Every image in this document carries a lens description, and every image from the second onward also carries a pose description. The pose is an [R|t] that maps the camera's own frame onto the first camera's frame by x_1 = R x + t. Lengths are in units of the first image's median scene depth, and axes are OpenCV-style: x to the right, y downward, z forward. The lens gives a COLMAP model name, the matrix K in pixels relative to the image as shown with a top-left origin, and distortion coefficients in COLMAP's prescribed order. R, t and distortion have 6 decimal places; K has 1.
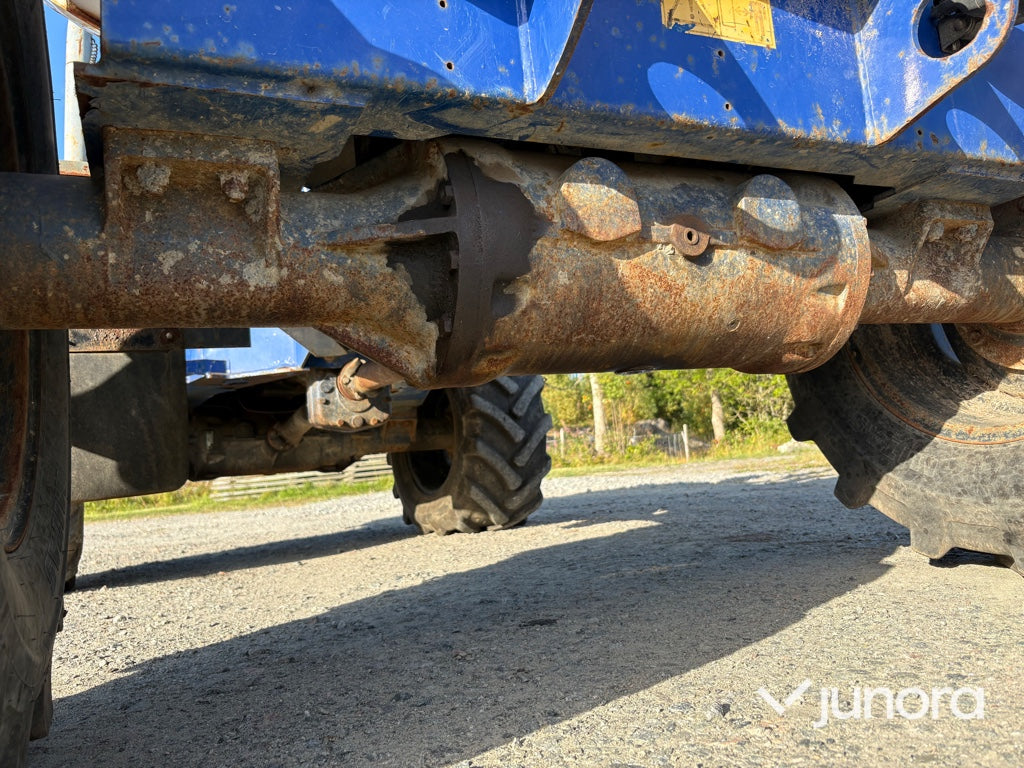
lens RADIAL K [[785.3, 0, 514.6], [0, 785.3, 387.2], [0, 0, 1]] dist [0.020698, -0.018156]
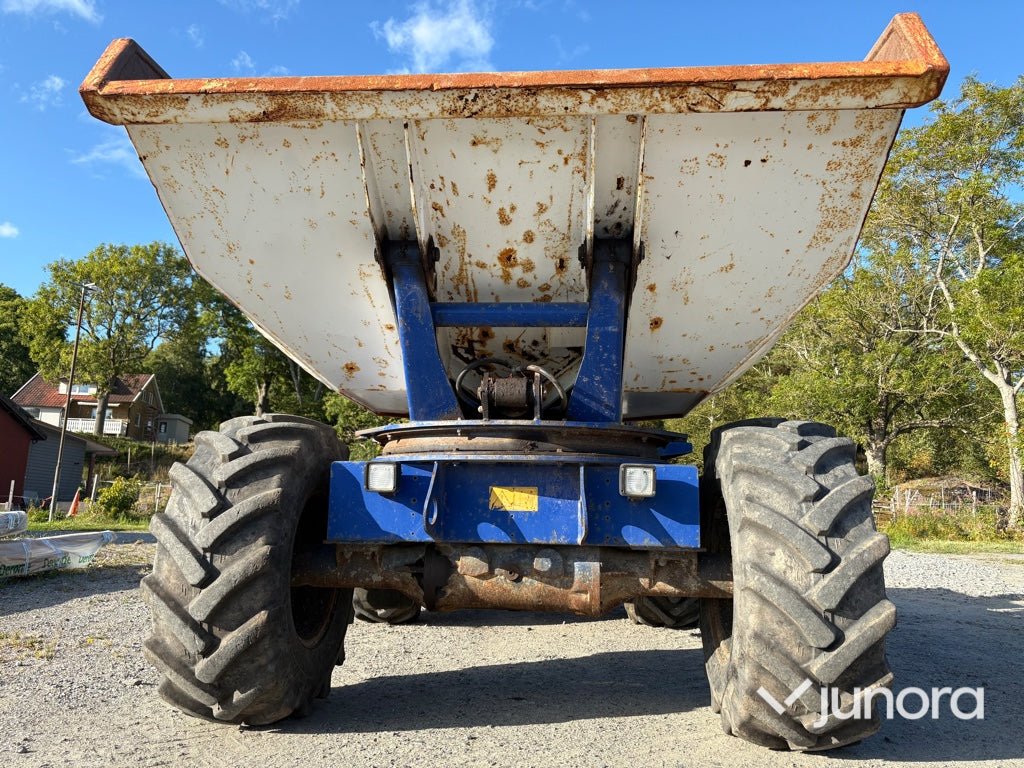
lens RADIAL K [[785.3, 0, 512.4], [0, 785.3, 380.9], [0, 0, 1]] dist [0.020698, -0.018156]
pose [[0.852900, 0.025022, -0.521474, 1.742341], [-0.040288, 0.999027, -0.017958, -0.859940], [0.520517, 0.036326, 0.853078, -1.475554]]
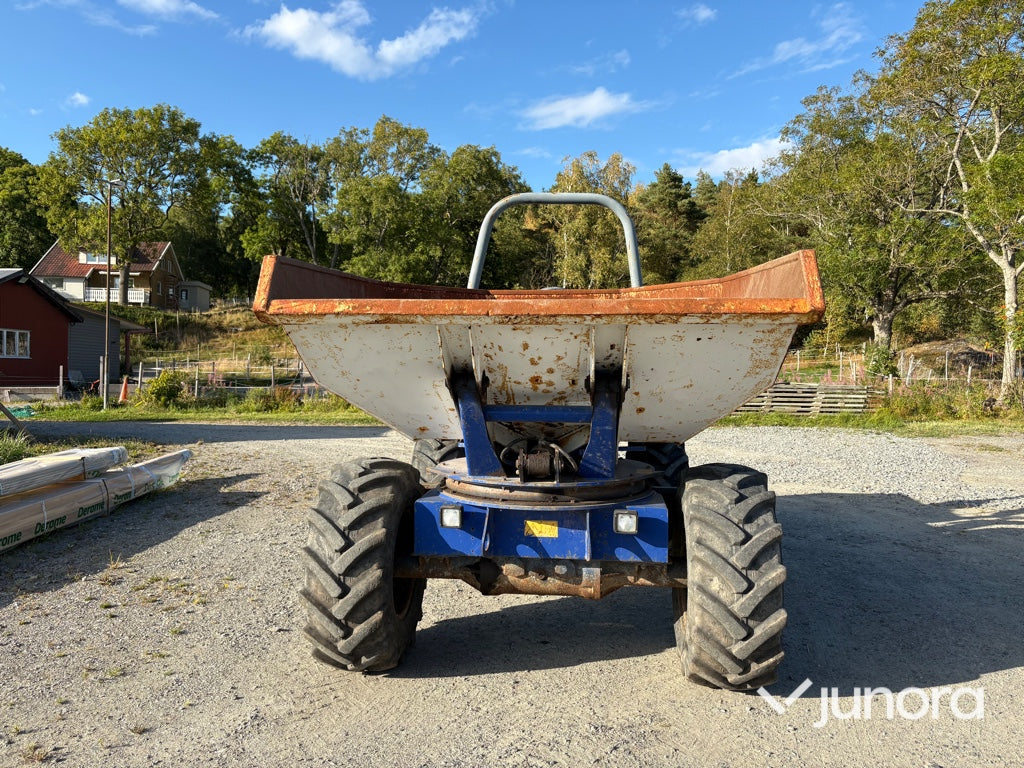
lens RADIAL K [[785.3, 0, 513.8], [0, 785.3, 382.3], [0, 0, 1]] dist [0.020698, -0.018156]
pose [[0.844606, 0.111260, -0.523701, 2.244439], [-0.024528, 0.985183, 0.169745, -1.960212], [0.534827, -0.130522, 0.834820, -2.483405]]
